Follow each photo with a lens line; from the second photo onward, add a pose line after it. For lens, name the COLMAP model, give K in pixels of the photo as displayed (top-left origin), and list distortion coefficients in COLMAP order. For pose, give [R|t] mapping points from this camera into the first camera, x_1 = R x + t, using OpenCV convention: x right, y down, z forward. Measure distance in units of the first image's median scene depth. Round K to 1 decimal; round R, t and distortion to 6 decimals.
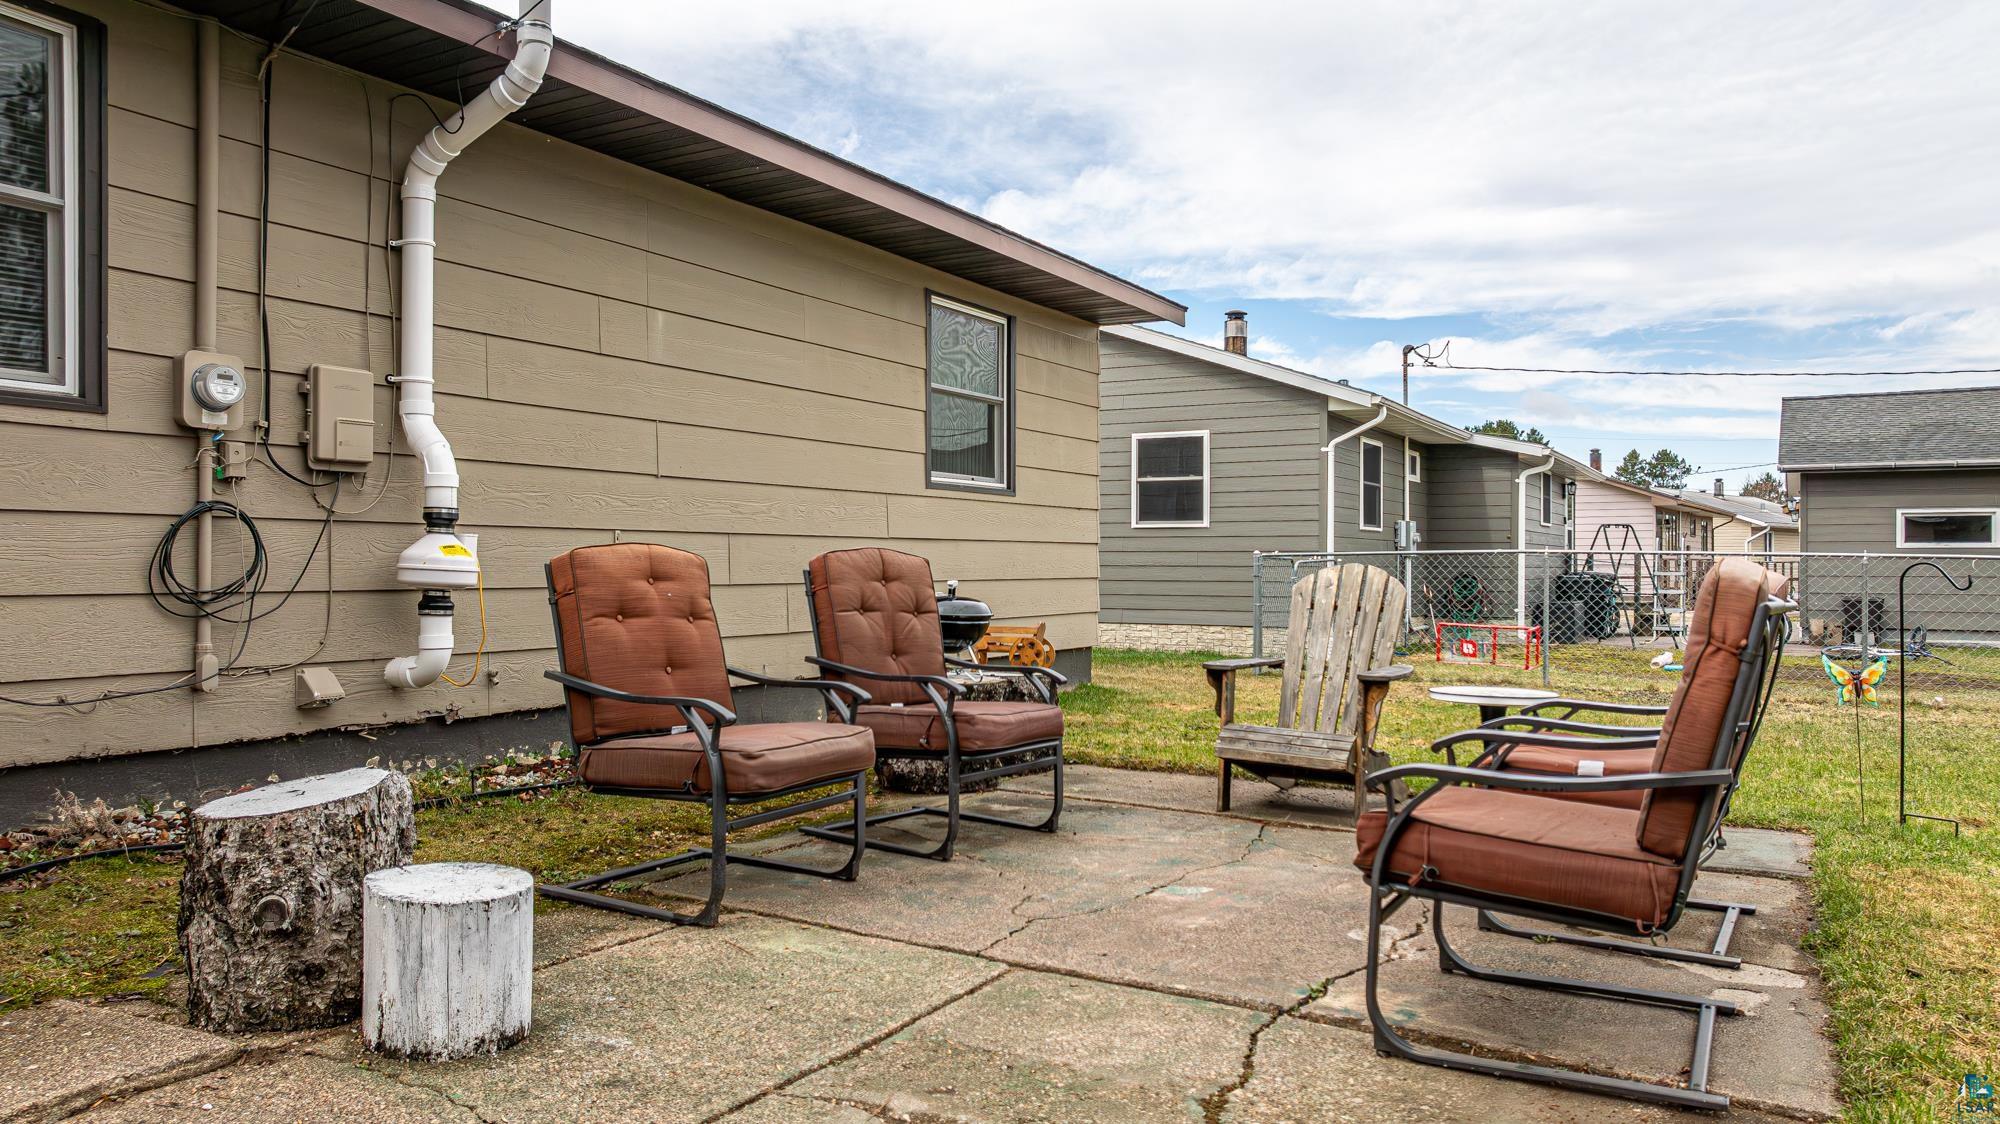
lens RADIAL K [[1412.3, 0, 1016.0], [0, 1412.3, 556.5], [0, 0, 1]] dist [-0.023385, -0.002633]
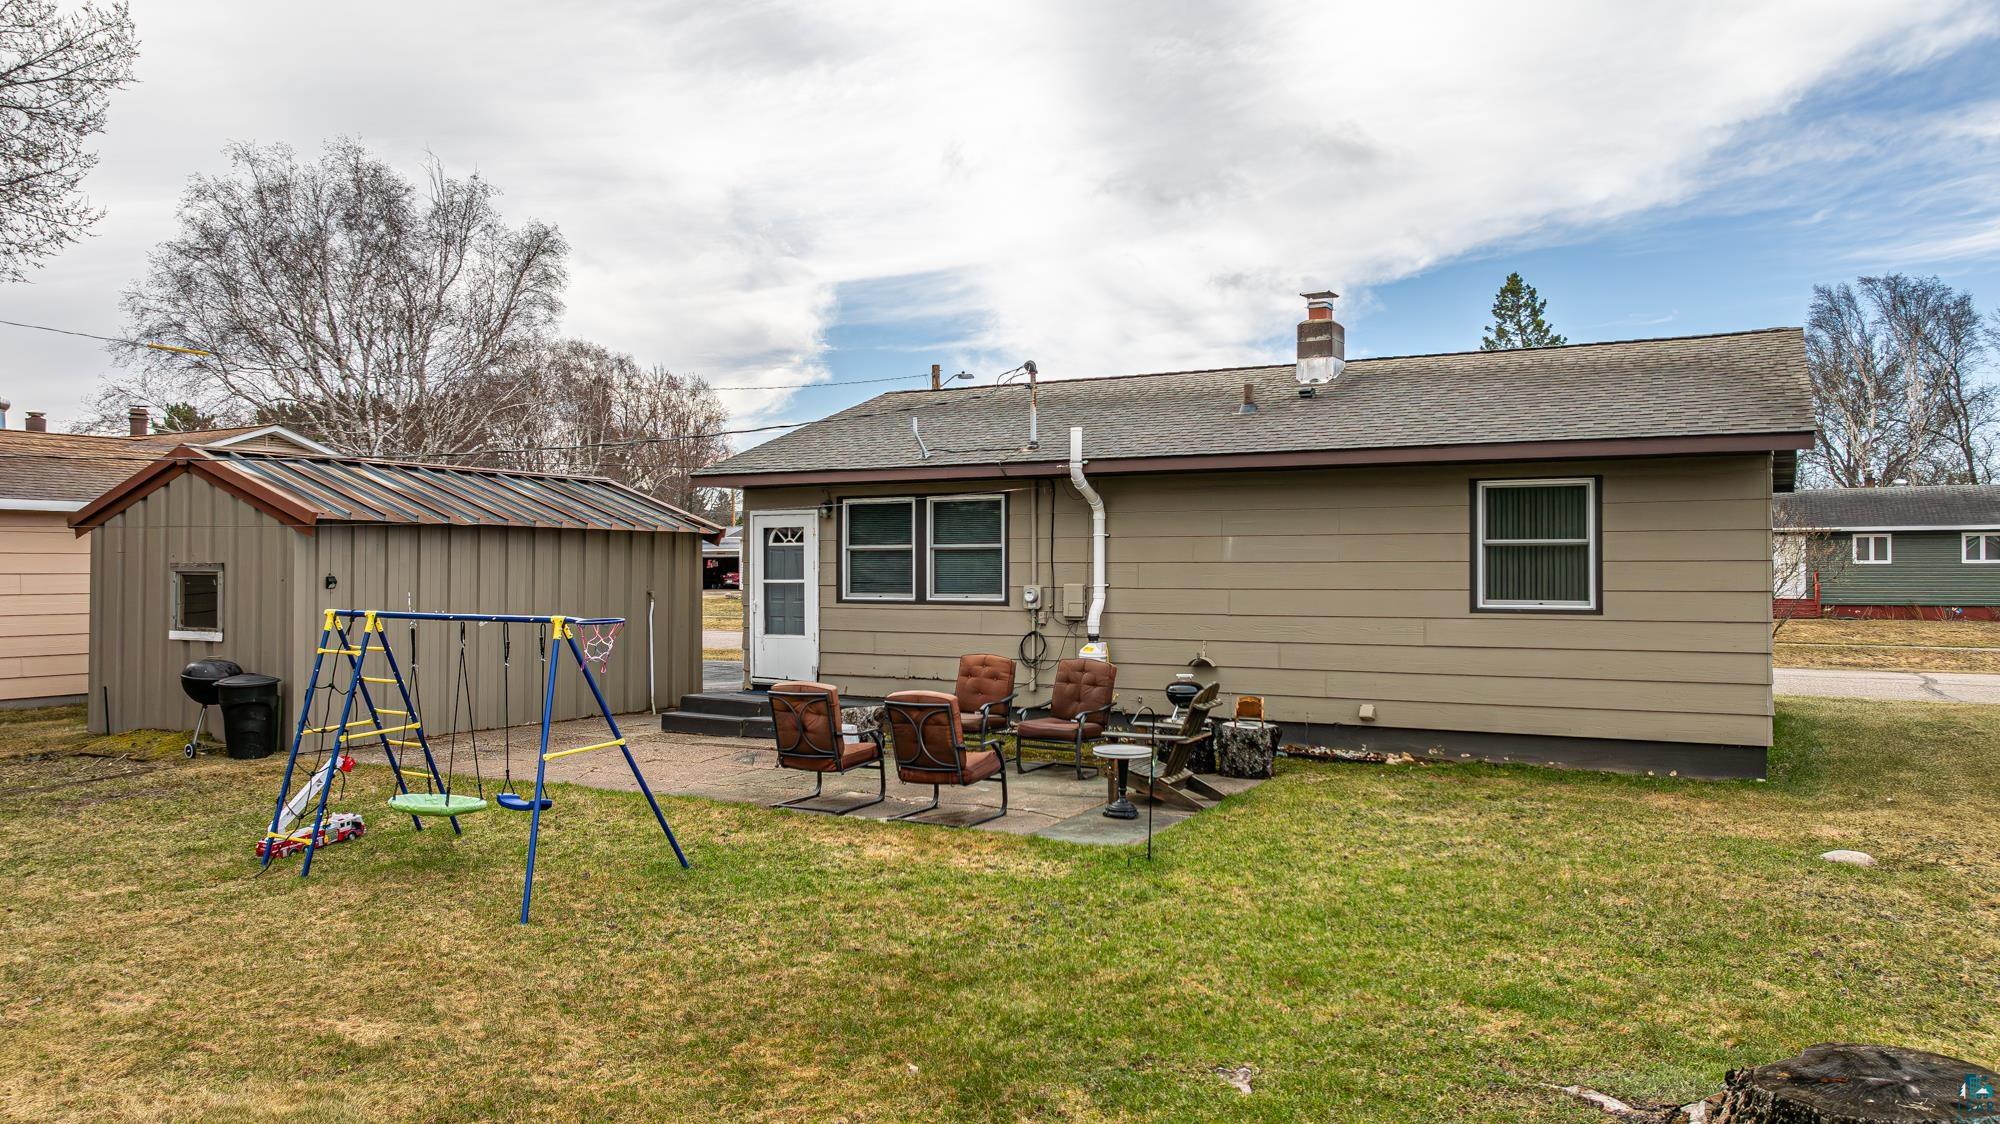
lens RADIAL K [[1412.3, 0, 1016.0], [0, 1412.3, 556.5], [0, 0, 1]] dist [-0.023385, -0.002633]
pose [[0.017820, -0.009578, -0.999795, 2.648779], [0.006869, 0.999932, -0.009457, -0.180528], [0.999818, -0.006699, 0.017885, 0.912130]]
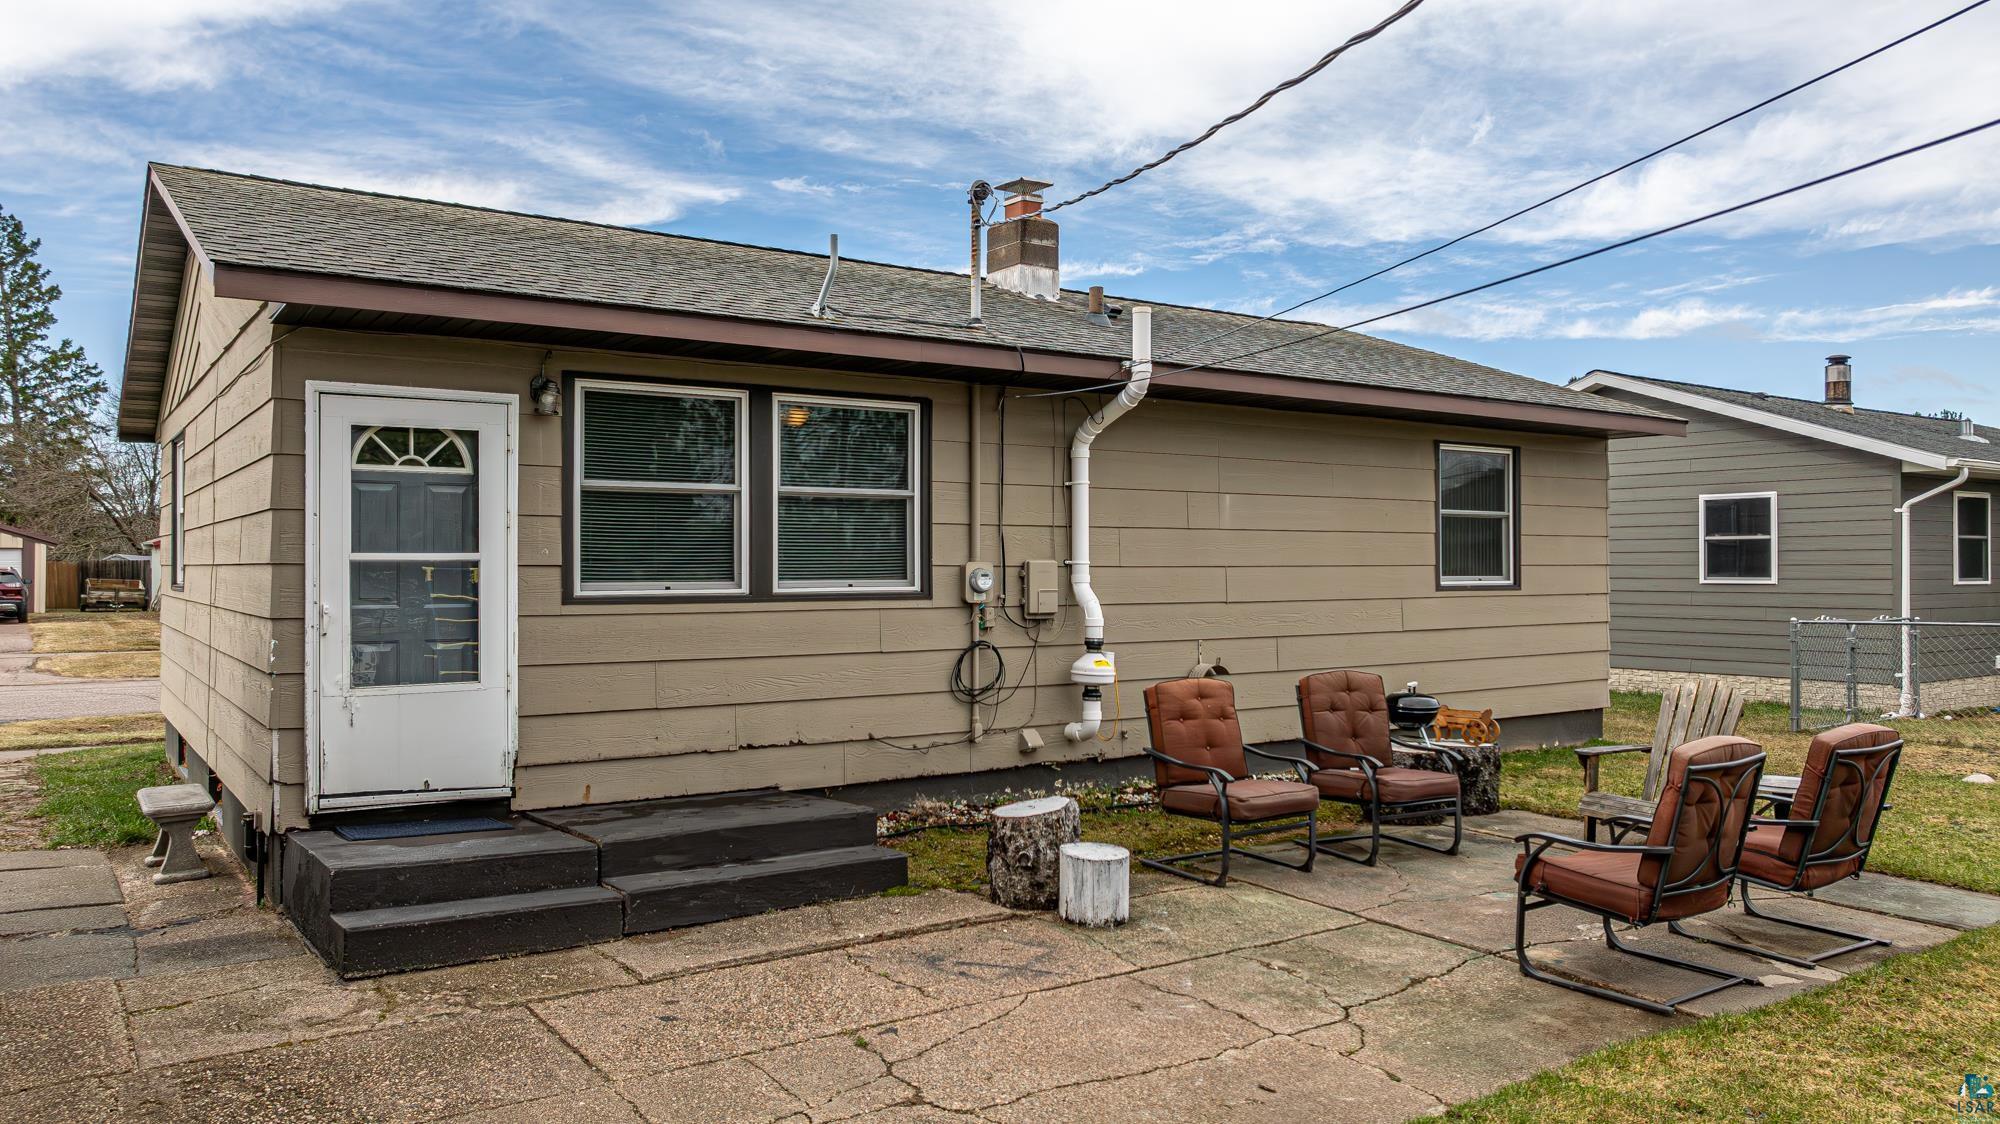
lens RADIAL K [[1412.2, 0, 1013.6], [0, 1412.2, 558.2], [0, 0, 1]] dist [-0.012633, -0.004514]
pose [[0.899616, -0.007394, -0.436620, 0.293941], [0.006769, 0.999973, -0.002986, -0.145130], [0.436630, -0.000269, 0.899641, -0.681154]]
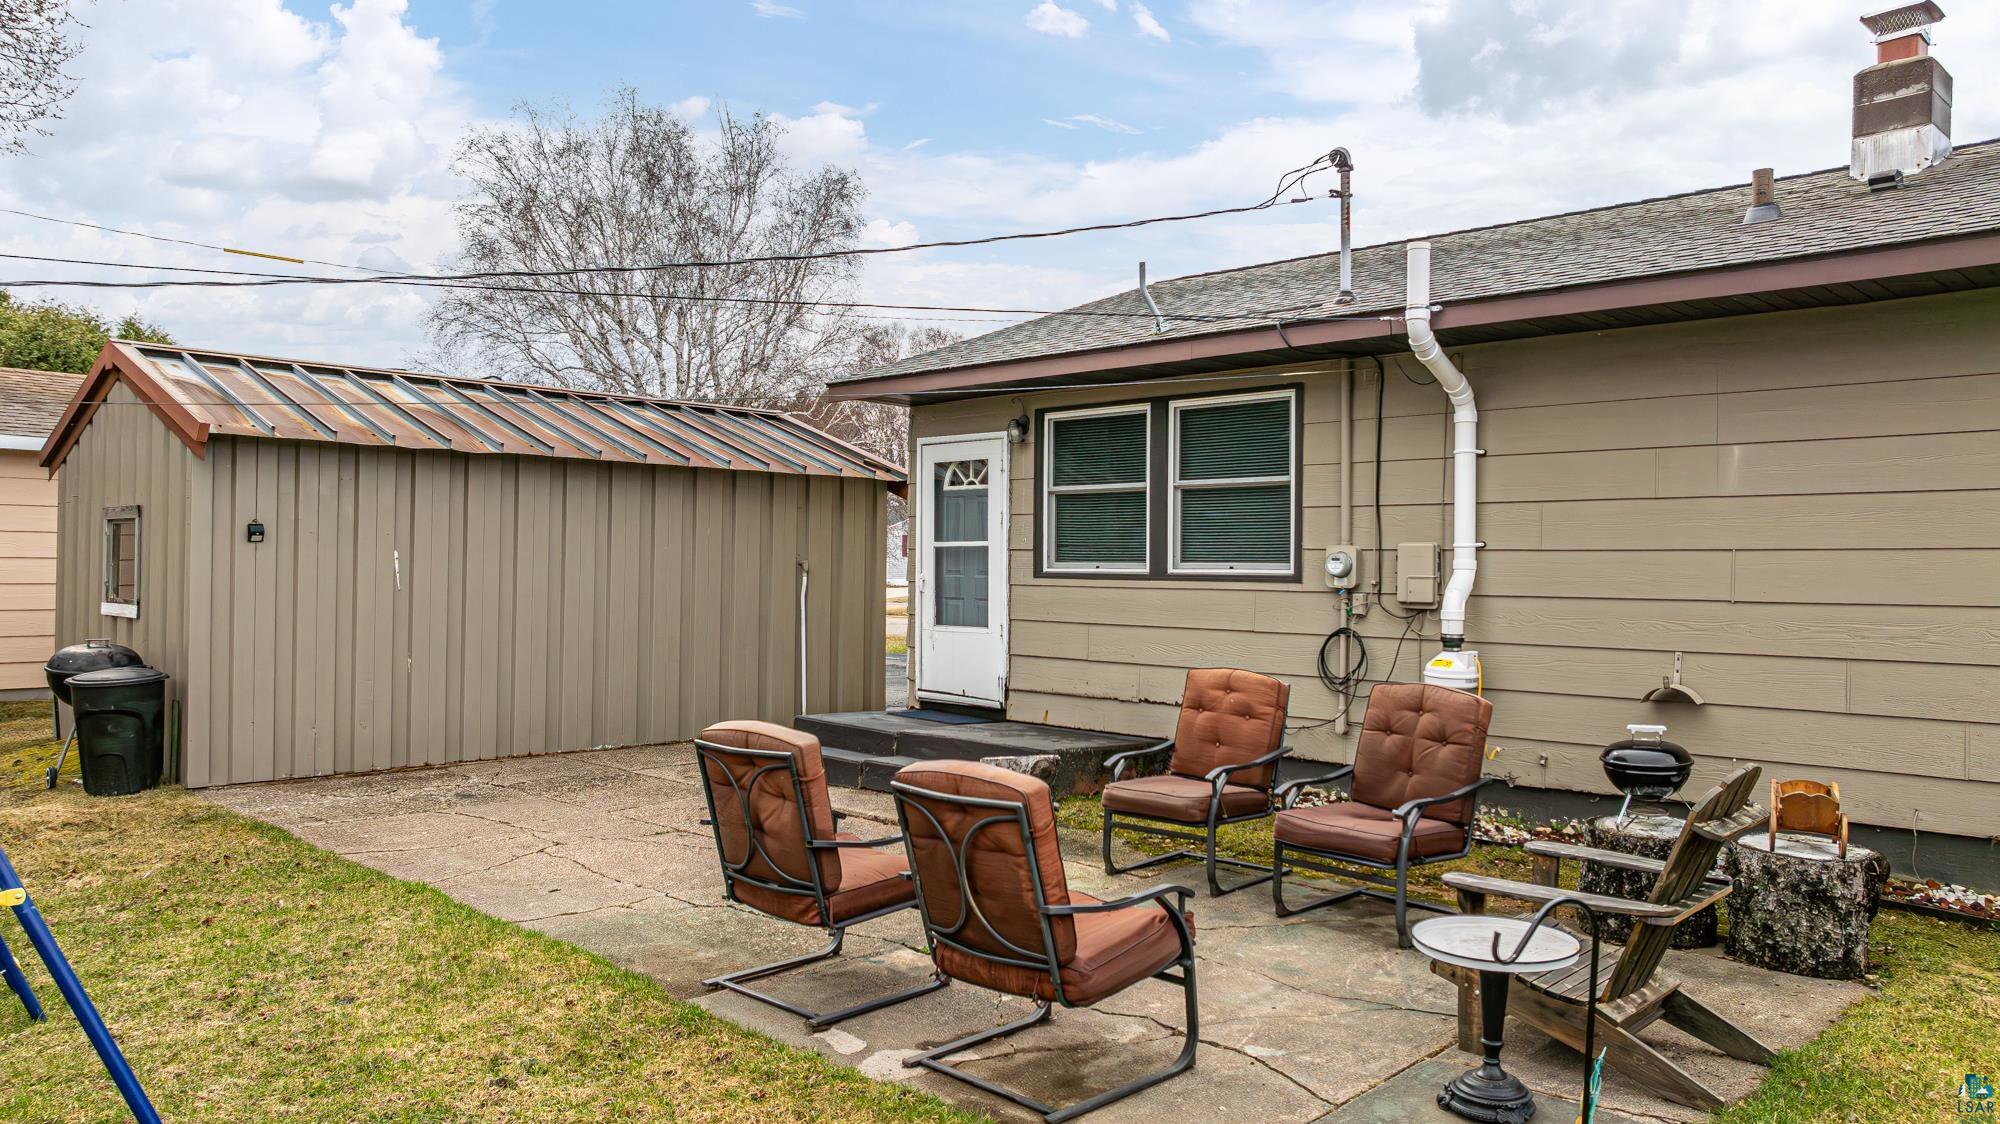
lens RADIAL K [[1407.4, 0, 1006.2], [0, 1407.4, 557.0], [0, 0, 1]] dist [-0.043222, 0.051609]
pose [[-0.257427, -0.008802, -0.966258, 1.280010], [-0.002182, 0.999961, -0.008528, -0.114584], [0.966295, -0.000087, -0.257436, 1.054471]]
